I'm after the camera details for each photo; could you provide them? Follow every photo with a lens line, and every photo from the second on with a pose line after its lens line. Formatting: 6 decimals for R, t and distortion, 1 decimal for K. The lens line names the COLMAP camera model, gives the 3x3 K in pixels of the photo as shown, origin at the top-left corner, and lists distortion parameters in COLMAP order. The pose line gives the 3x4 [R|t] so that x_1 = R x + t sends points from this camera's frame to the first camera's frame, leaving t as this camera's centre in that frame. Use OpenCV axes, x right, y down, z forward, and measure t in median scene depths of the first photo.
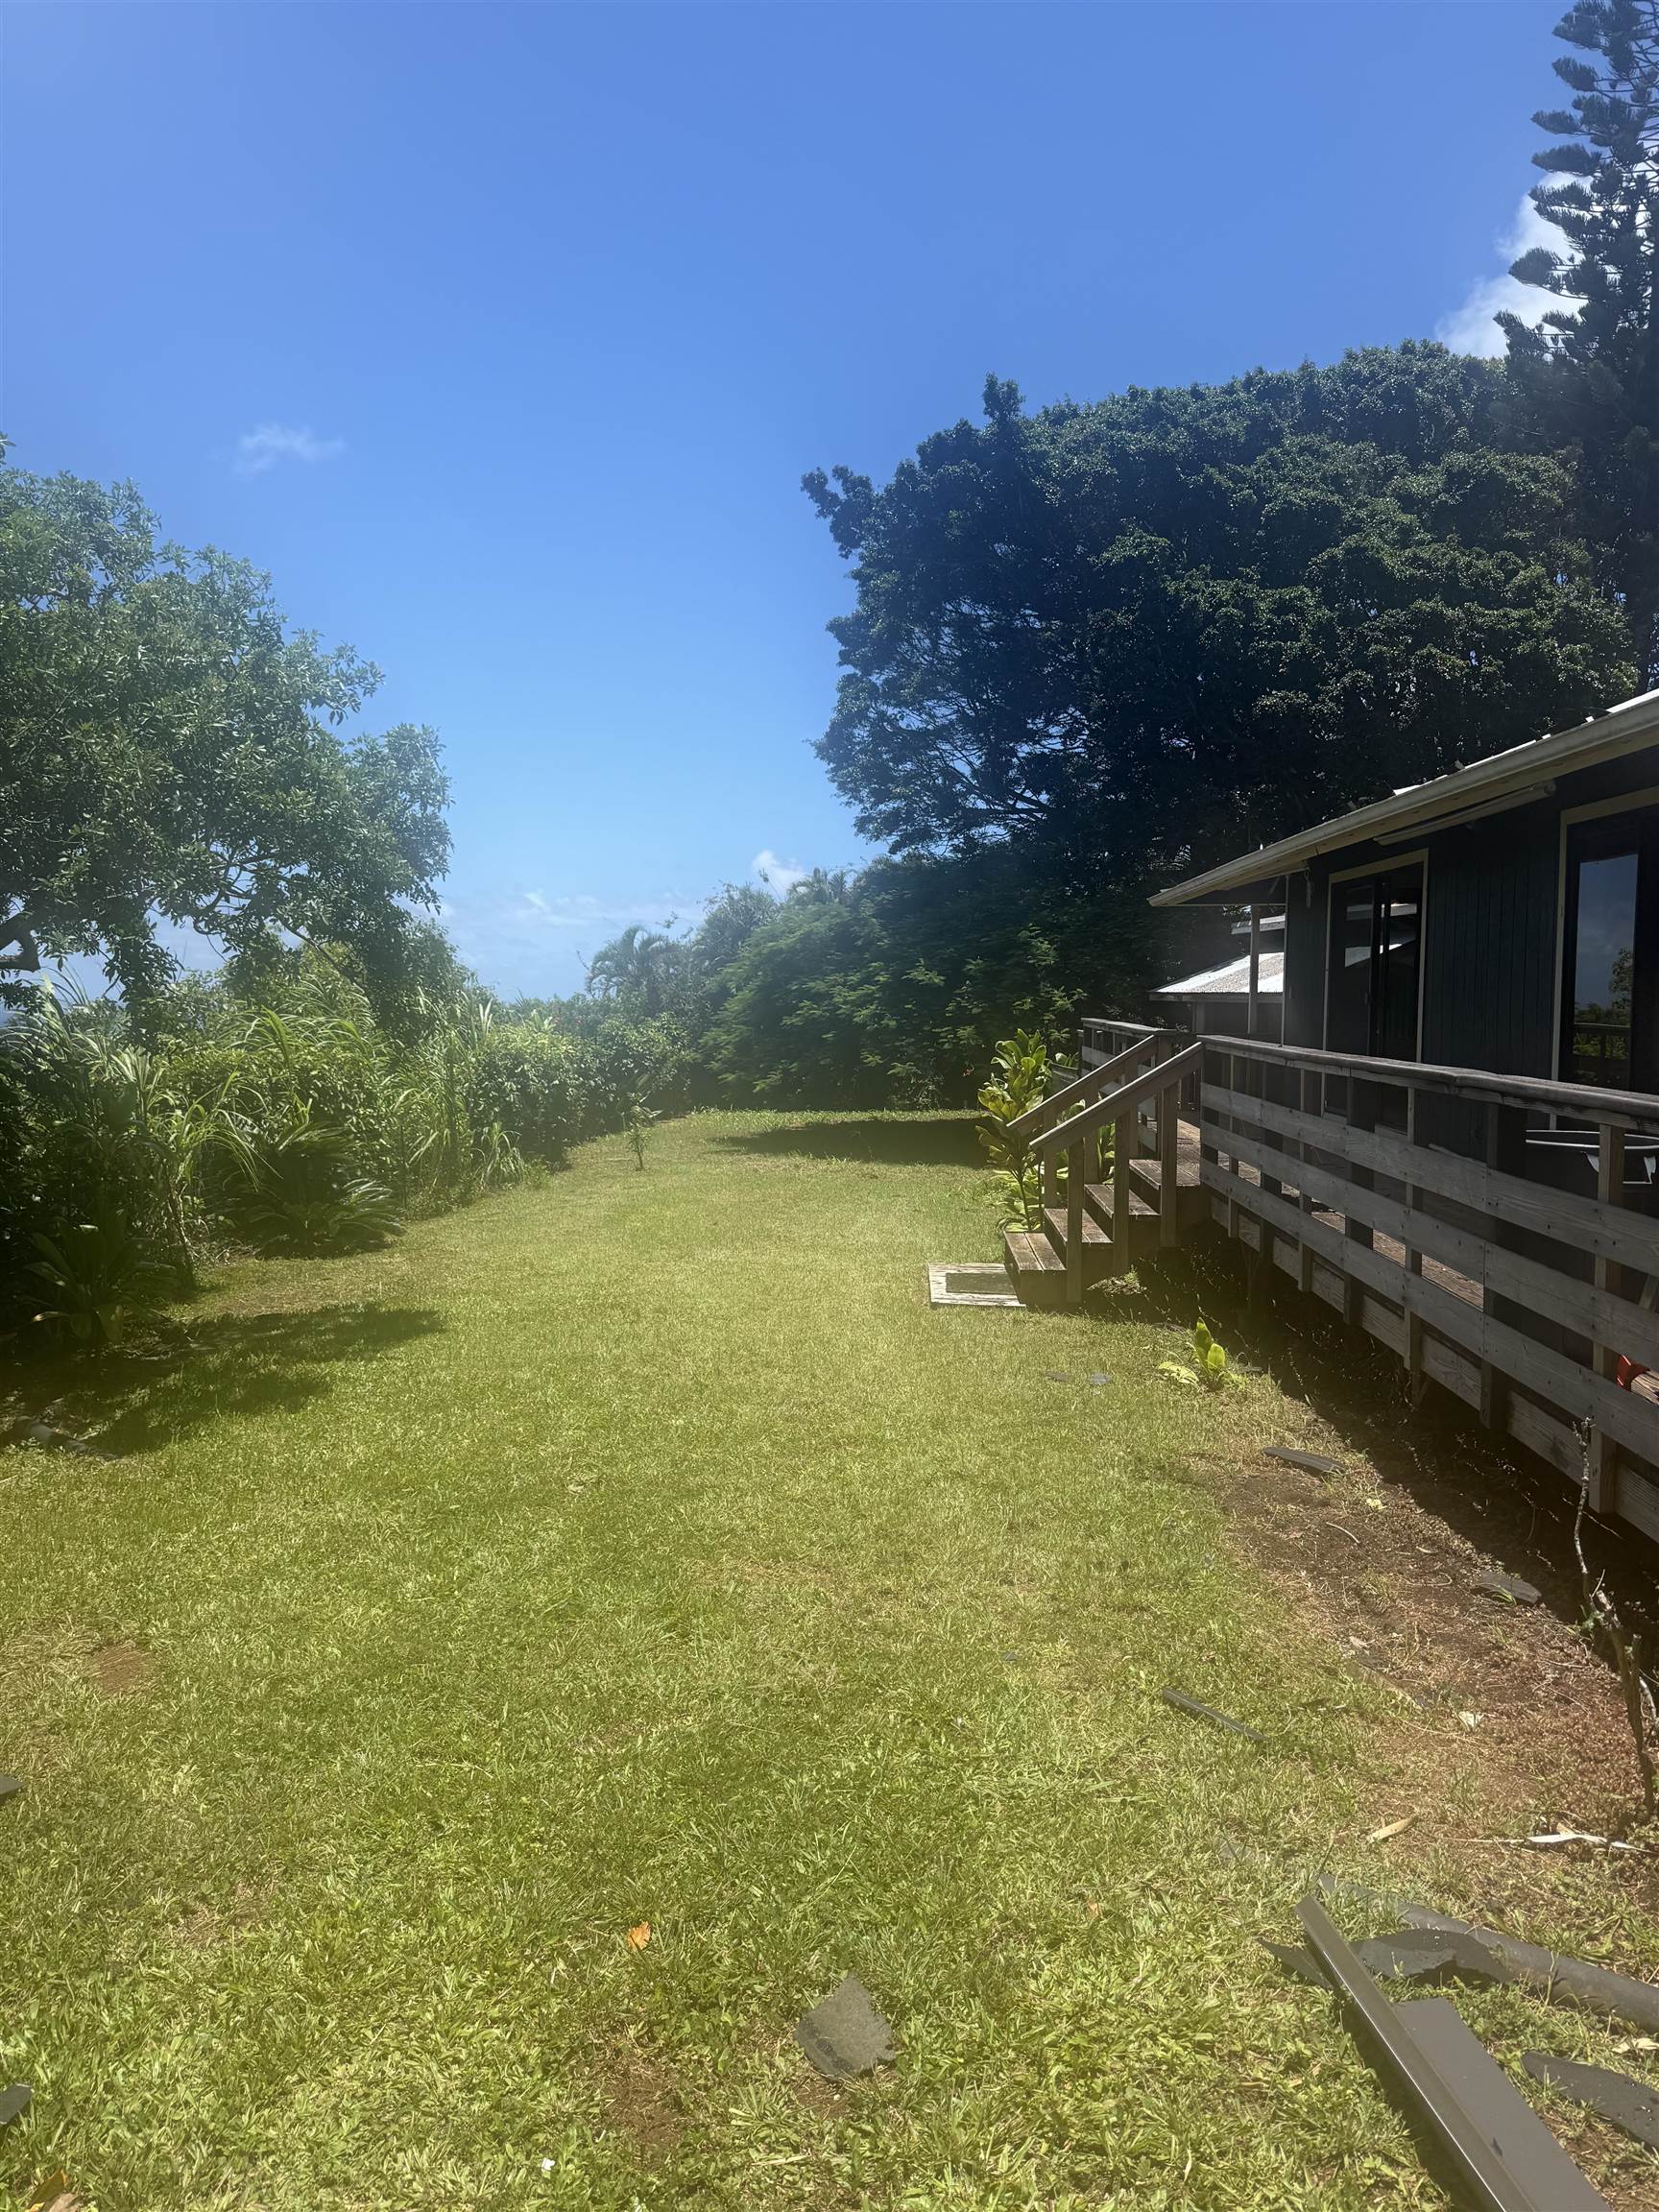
lens RADIAL K [[1539.4, 0, 837.2], [0, 1539.4, 1112.0], [0, 0, 1]] dist [0.070709, -0.100053]
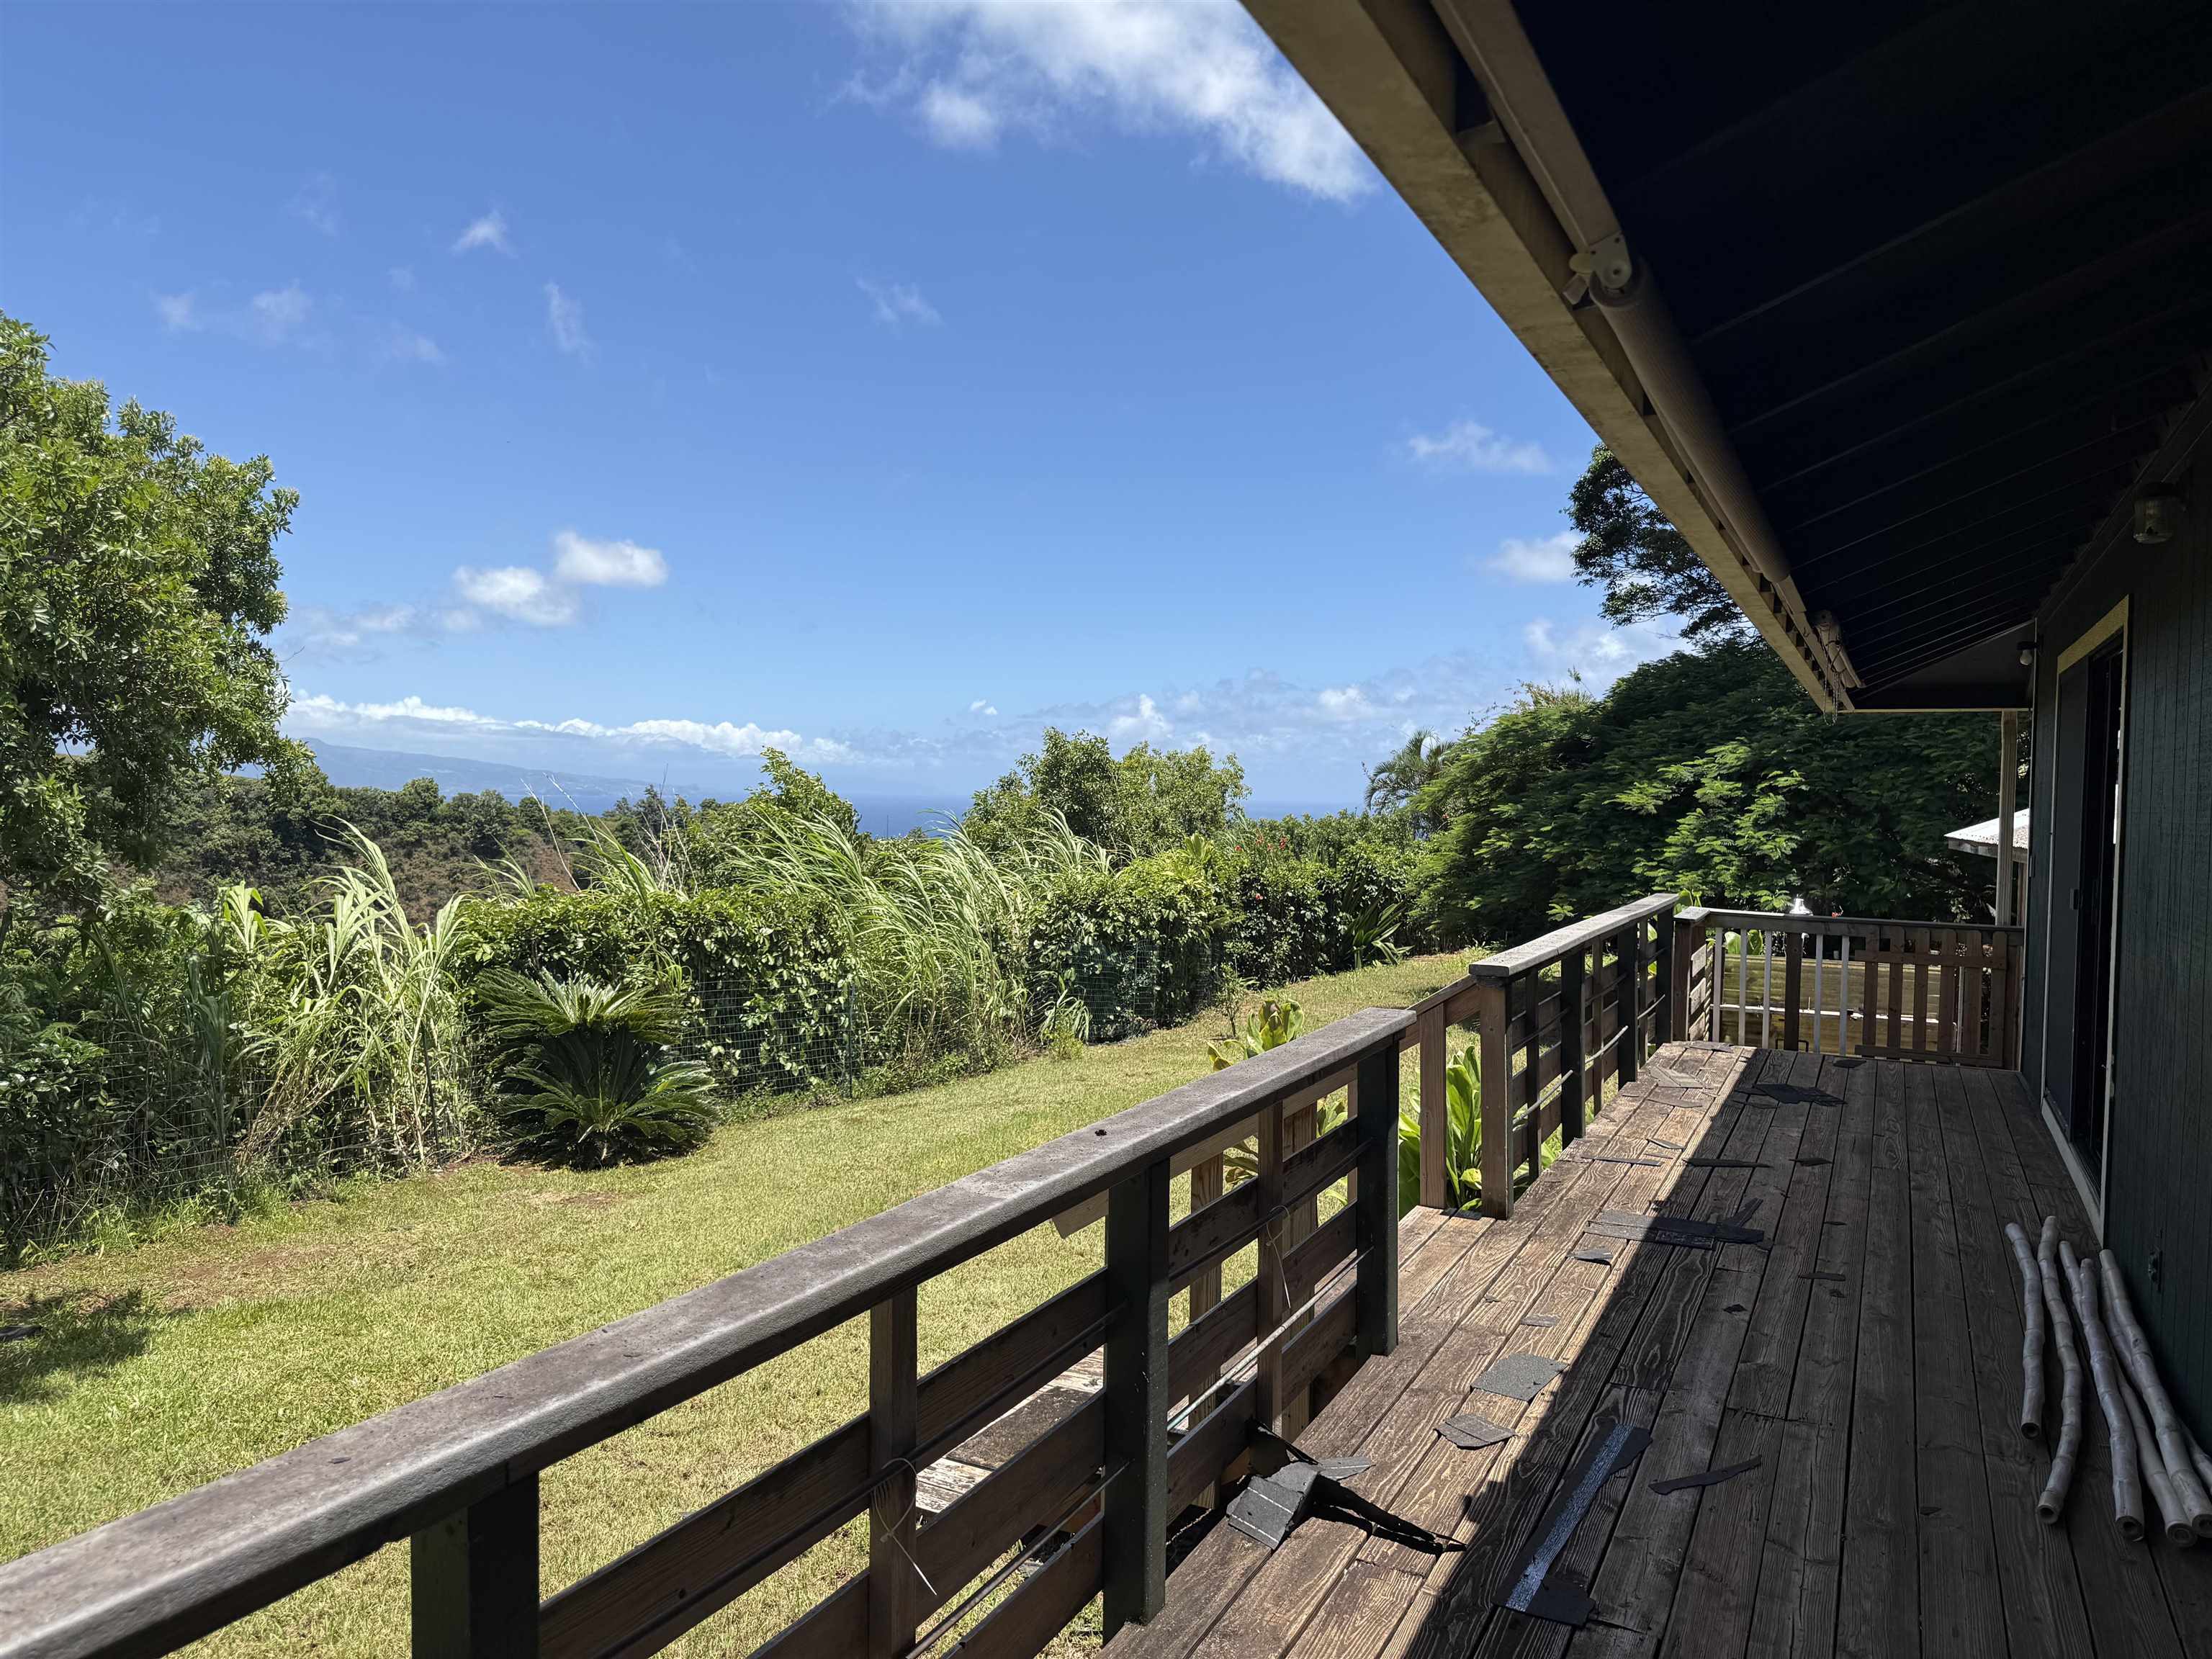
lens RADIAL K [[1539.4, 0, 1103.3], [0, 1539.4, 842.4], [0, 0, 1]] dist [0.070709, -0.100053]
pose [[0.913056, 0.027240, -0.406924, 0.079880], [-0.047008, 0.998146, -0.038659, -0.017759], [0.405116, 0.054427, 0.912644, 0.137995]]
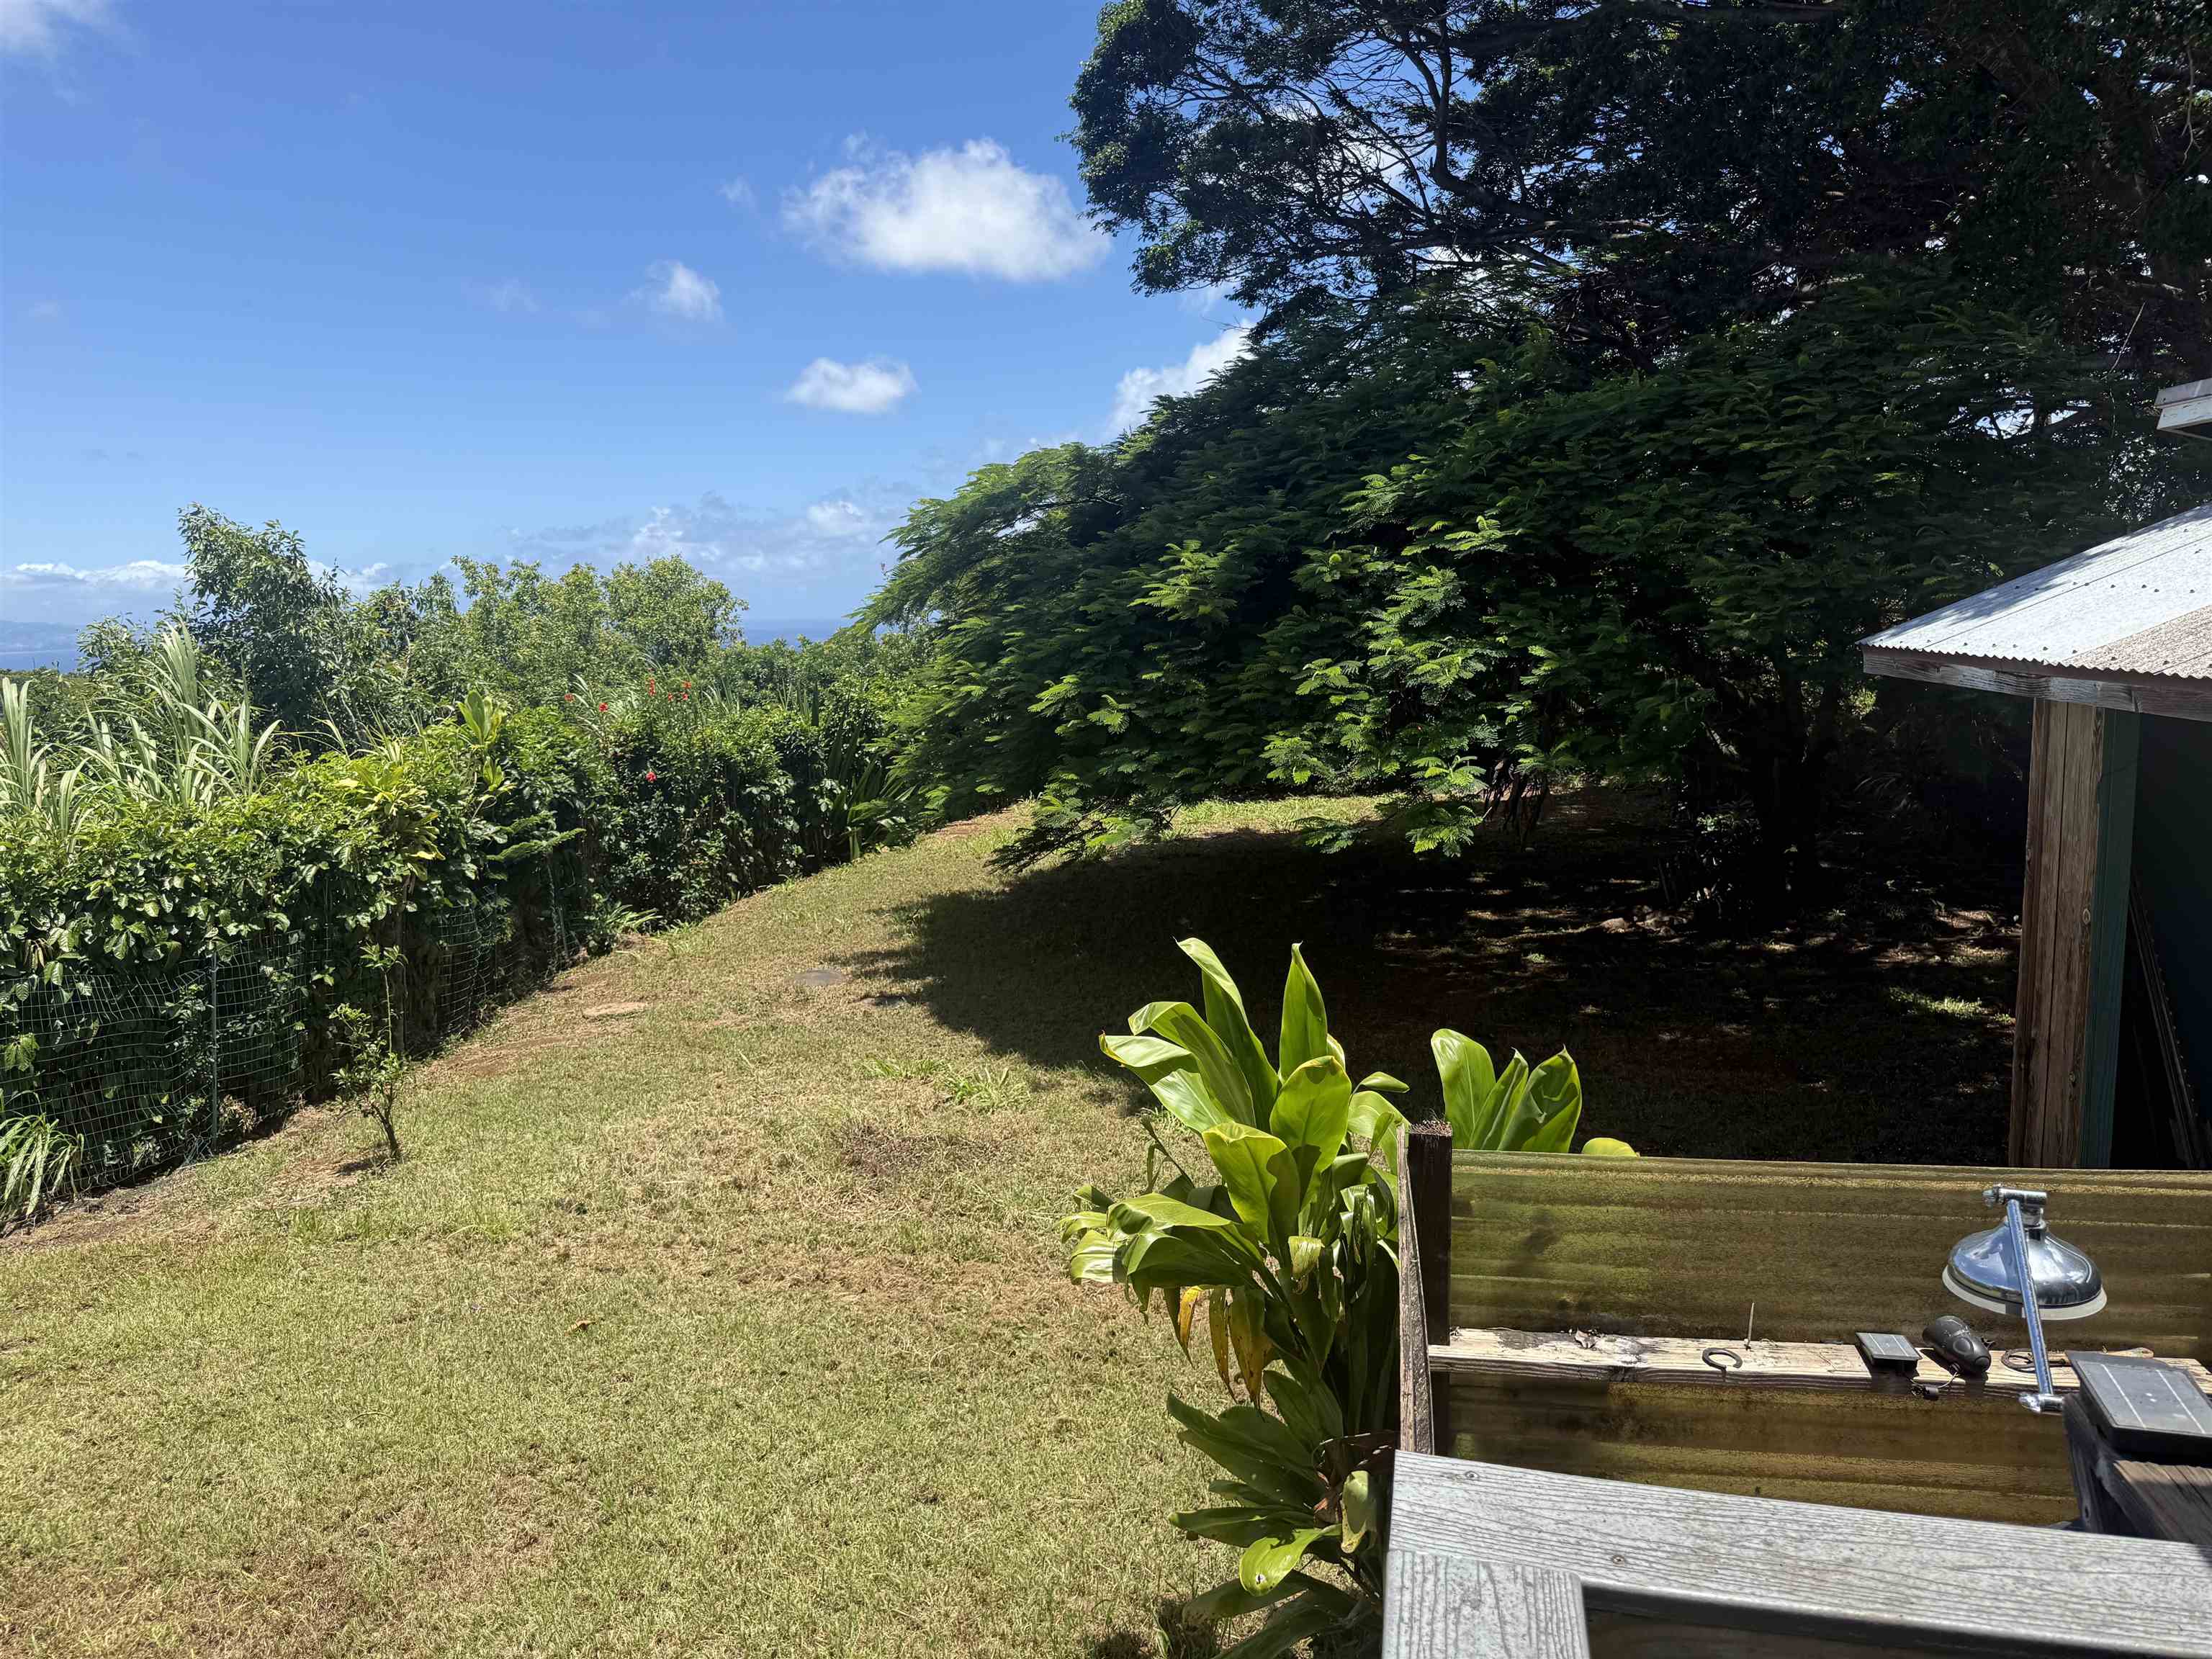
lens RADIAL K [[1539.4, 0, 1108.0], [0, 1539.4, 837.8], [0, 0, 1]] dist [0.070709, -0.100053]
pose [[0.983710, -0.012823, -0.179305, 0.066788], [0.027281, 0.996548, 0.078405, -0.037361], [0.177681, -0.082020, 0.980664, 0.386877]]
